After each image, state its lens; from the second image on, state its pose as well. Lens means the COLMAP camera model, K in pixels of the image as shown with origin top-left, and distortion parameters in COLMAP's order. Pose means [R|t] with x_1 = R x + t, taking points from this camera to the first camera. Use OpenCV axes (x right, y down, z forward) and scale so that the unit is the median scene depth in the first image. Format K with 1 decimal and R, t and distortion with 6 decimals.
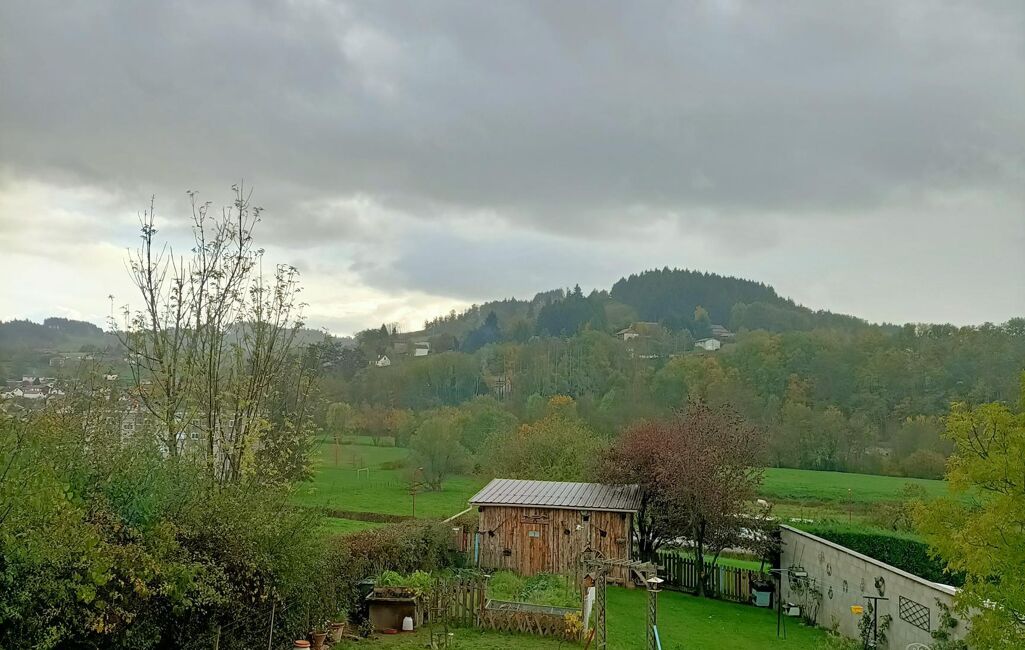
lens RADIAL K [[1014.2, 0, 498.8], [0, 1014.2, 308.5], [0, 0, 1]] dist [0.057457, 0.000000]
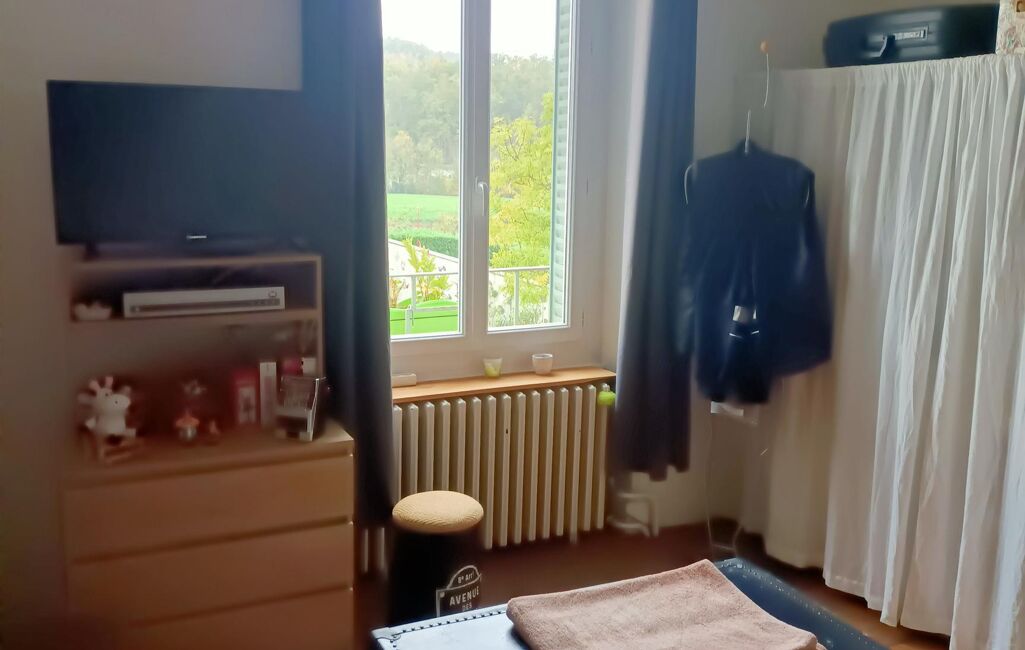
lens RADIAL K [[1014.2, 0, 514.0], [0, 1014.2, 327.4], [0, 0, 1]] dist [0.057457, 0.000000]
pose [[0.911907, -0.090883, 0.400208, -0.046069], [-0.024644, 0.961286, 0.274449, -0.004738], [-0.409657, -0.260135, 0.874363, -0.122140]]
